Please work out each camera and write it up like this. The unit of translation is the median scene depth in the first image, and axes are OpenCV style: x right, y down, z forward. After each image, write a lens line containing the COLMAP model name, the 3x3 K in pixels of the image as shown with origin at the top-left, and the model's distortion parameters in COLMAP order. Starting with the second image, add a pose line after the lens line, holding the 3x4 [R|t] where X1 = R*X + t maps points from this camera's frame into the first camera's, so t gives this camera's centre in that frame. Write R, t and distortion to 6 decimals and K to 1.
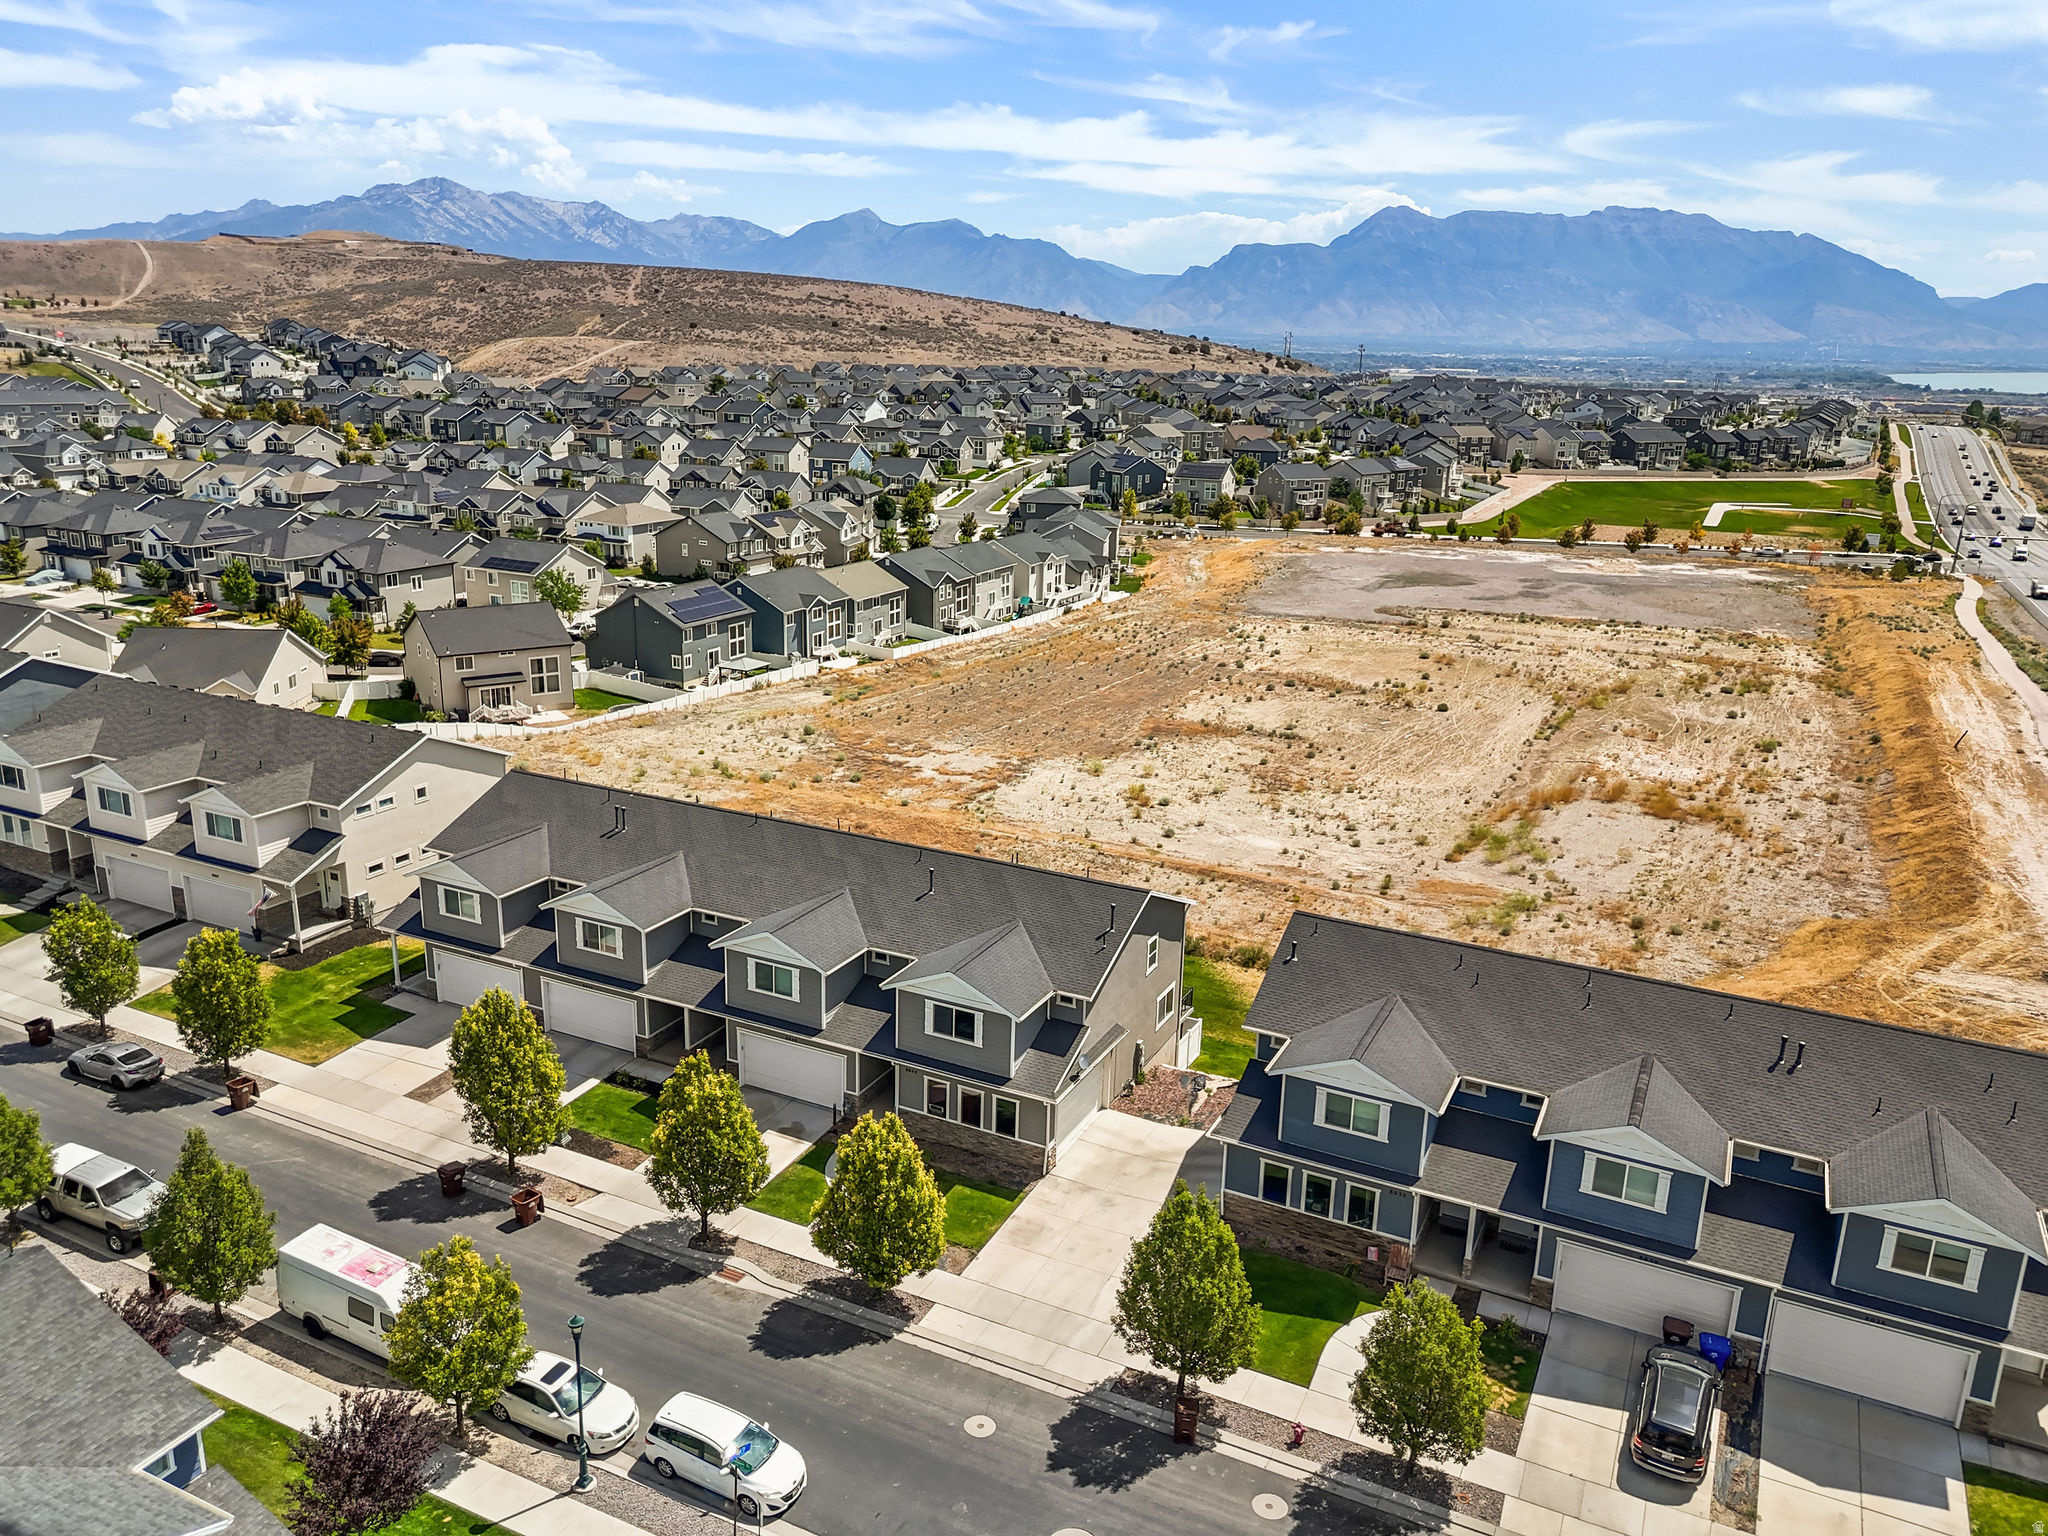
lens RADIAL K [[1525.0, 0, 1017.8], [0, 1525.0, 759.9], [0, 0, 1]] dist [0.115233, -0.166813]
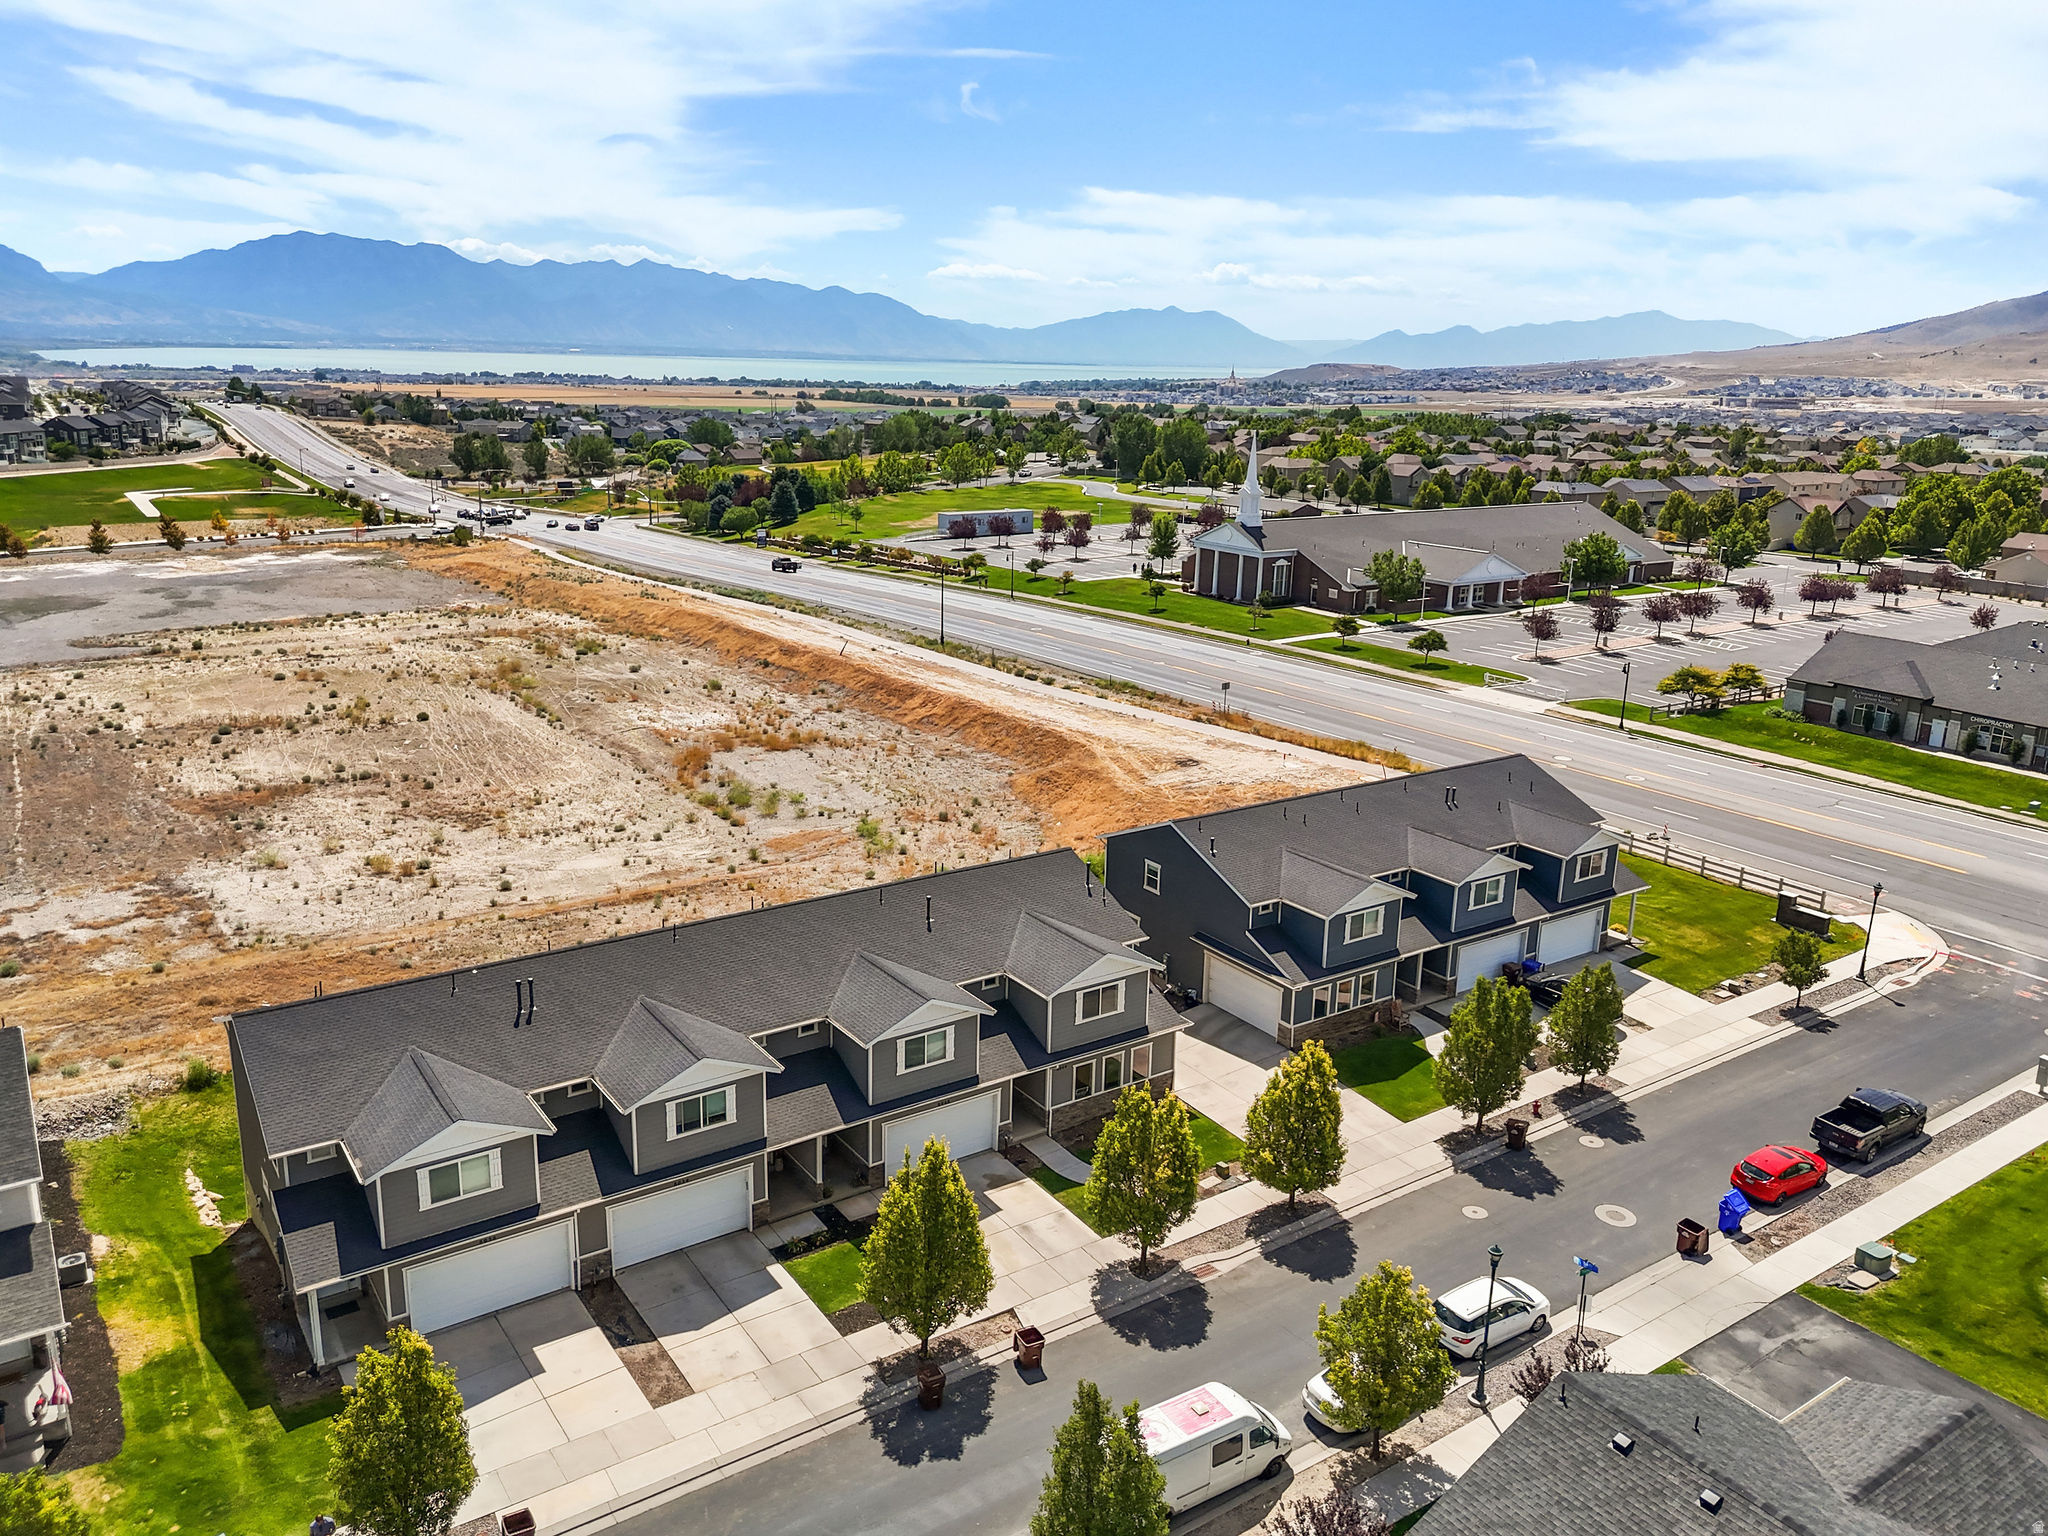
lens RADIAL K [[1552.8, 0, 1023.9], [0, 1552.8, 707.6], [0, 0, 1]] dist [0.032196, -0.005002]
pose [[0.479234, -0.209503, 0.852317, -0.374934], [0.224754, 0.968007, 0.111567, -0.063695], [-0.848422, 0.138095, 0.510988, 0.180591]]
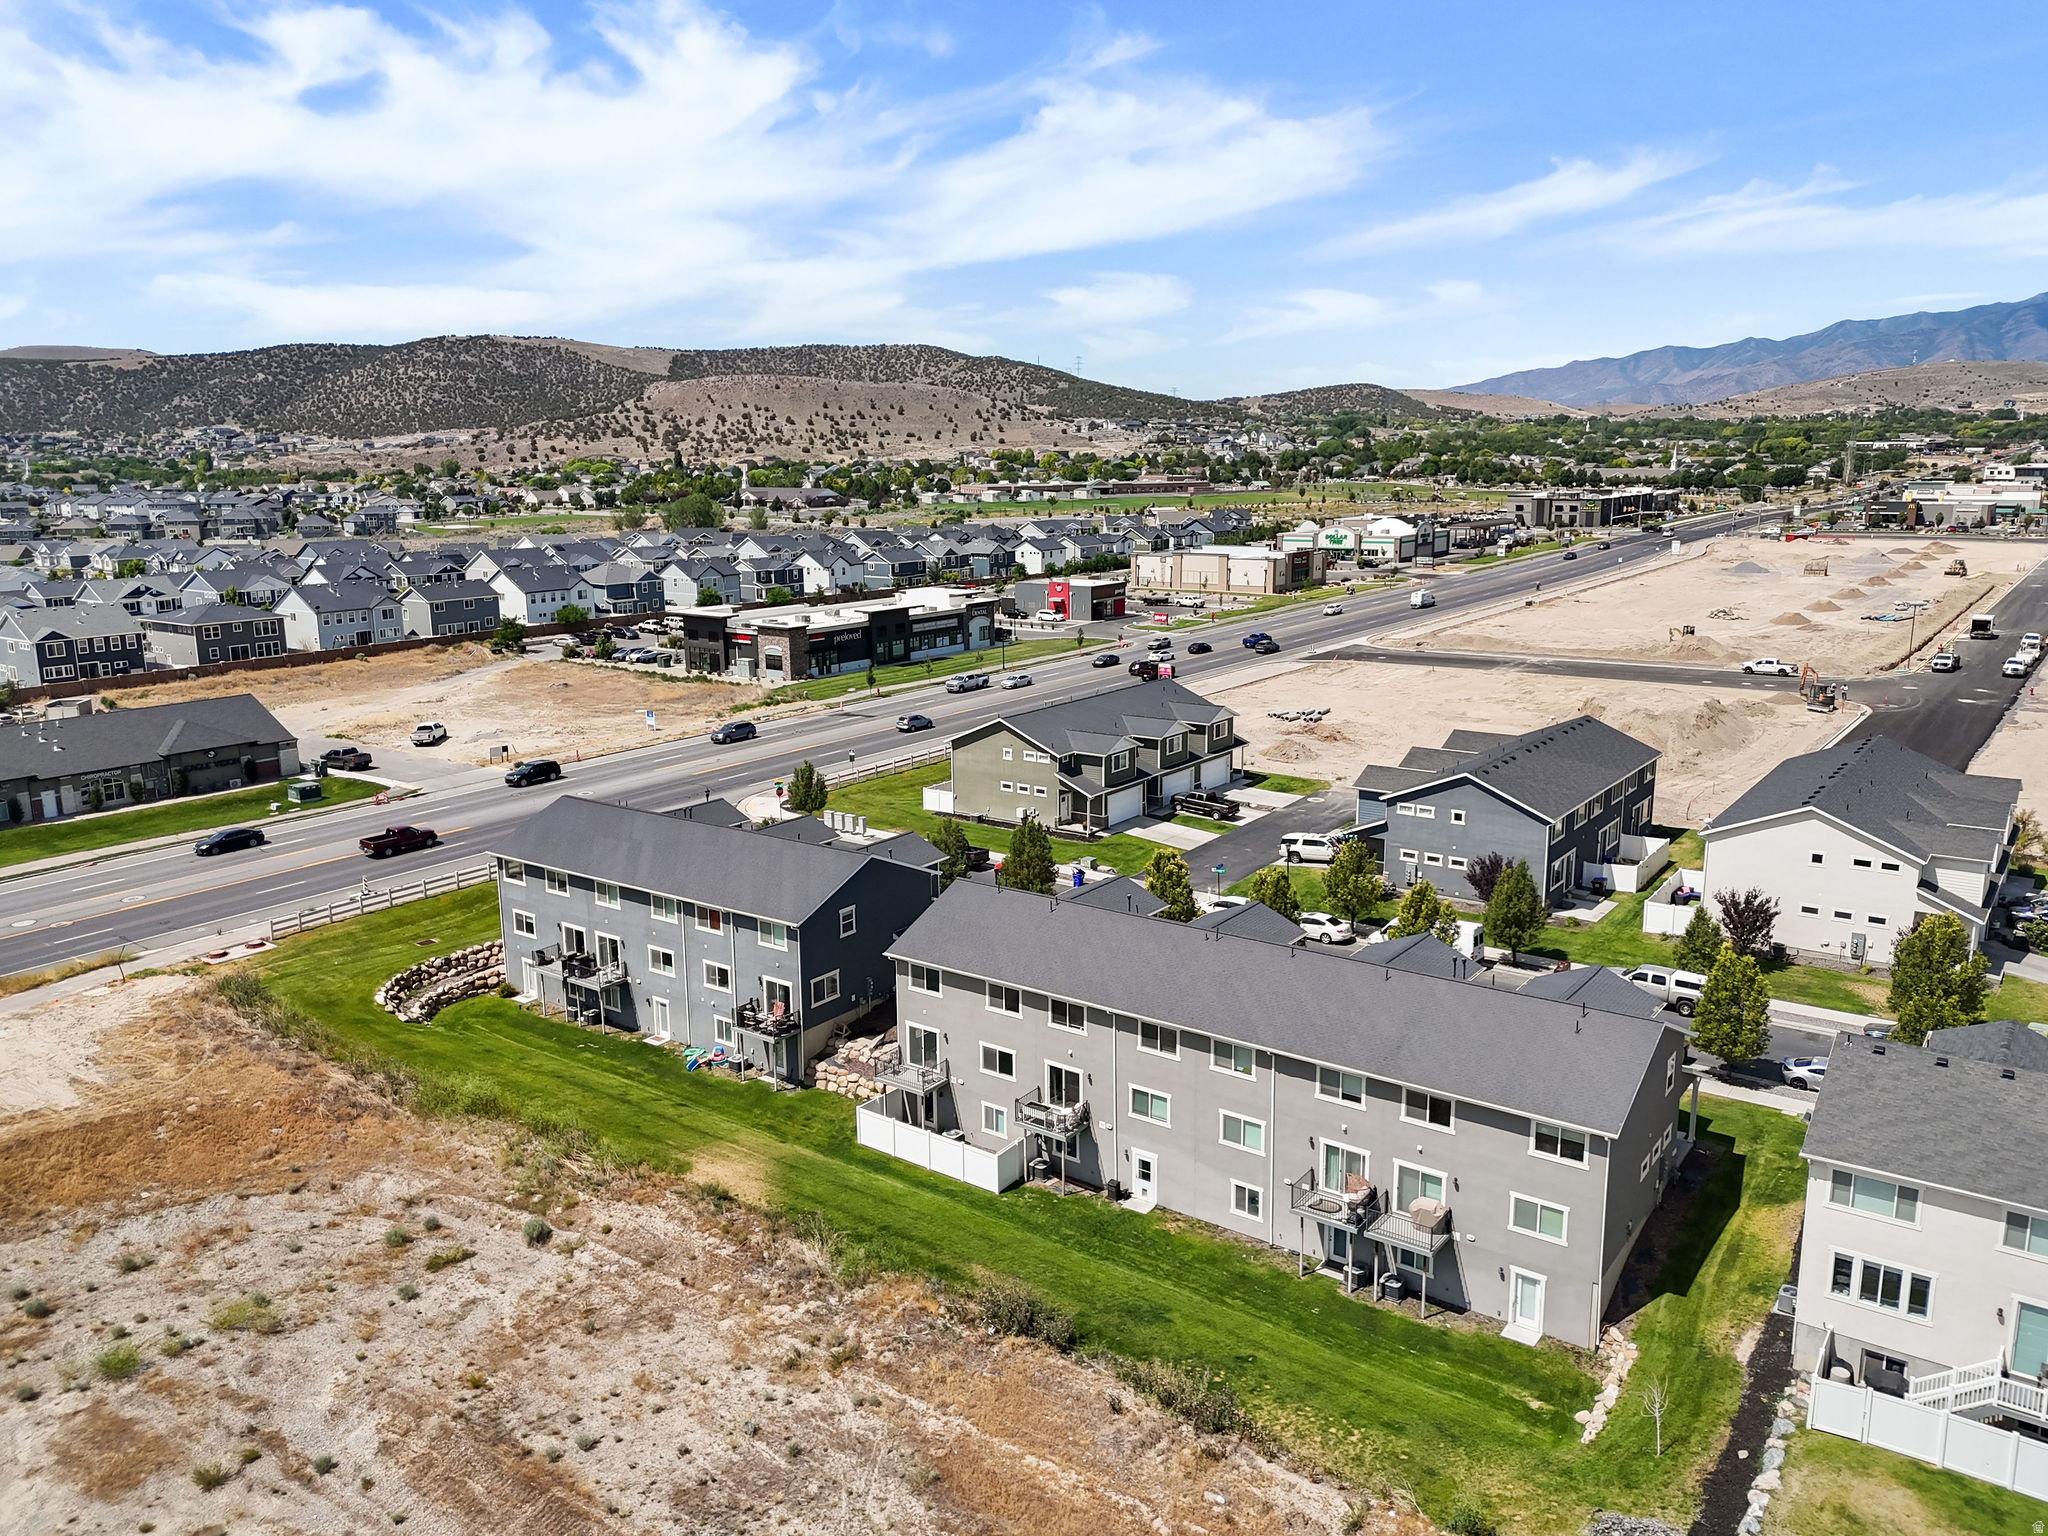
lens RADIAL K [[1514.0, 0, 1017.1], [0, 1514.0, 771.9], [0, 0, 1]] dist [0.087877, -0.097528]
pose [[-0.984345, -0.049776, 0.169079, -0.071616], [0.035439, 0.883808, 0.466505, -0.245432], [-0.172654, 0.465194, -0.868208, 0.863827]]
